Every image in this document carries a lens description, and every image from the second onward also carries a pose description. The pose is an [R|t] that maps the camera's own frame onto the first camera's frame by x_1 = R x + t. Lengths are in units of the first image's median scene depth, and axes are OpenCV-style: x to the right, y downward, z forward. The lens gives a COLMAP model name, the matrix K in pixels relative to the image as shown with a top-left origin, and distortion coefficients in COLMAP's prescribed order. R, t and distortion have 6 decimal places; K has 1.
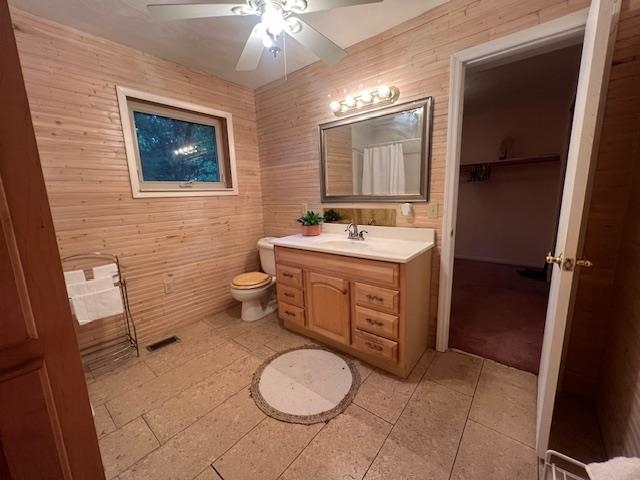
lens RADIAL K [[258.4, 0, 320.0], [0, 258.4, 240.0], [0, 0, 1]] dist [0.000775, 0.000181]
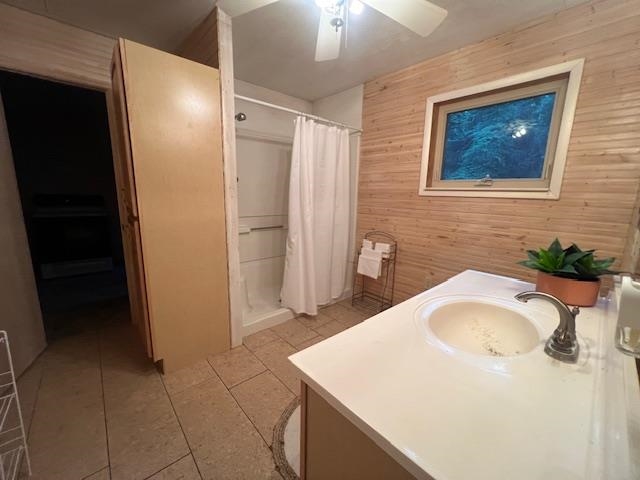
lens RADIAL K [[258.4, 0, 320.0], [0, 258.4, 240.0], [0, 0, 1]] dist [0.000775, 0.000181]
pose [[-0.149588, 0.201218, -0.968057, 0.456282], [-0.198018, 0.953141, 0.228716, -0.139653], [0.968717, 0.225906, -0.102734, 0.689025]]
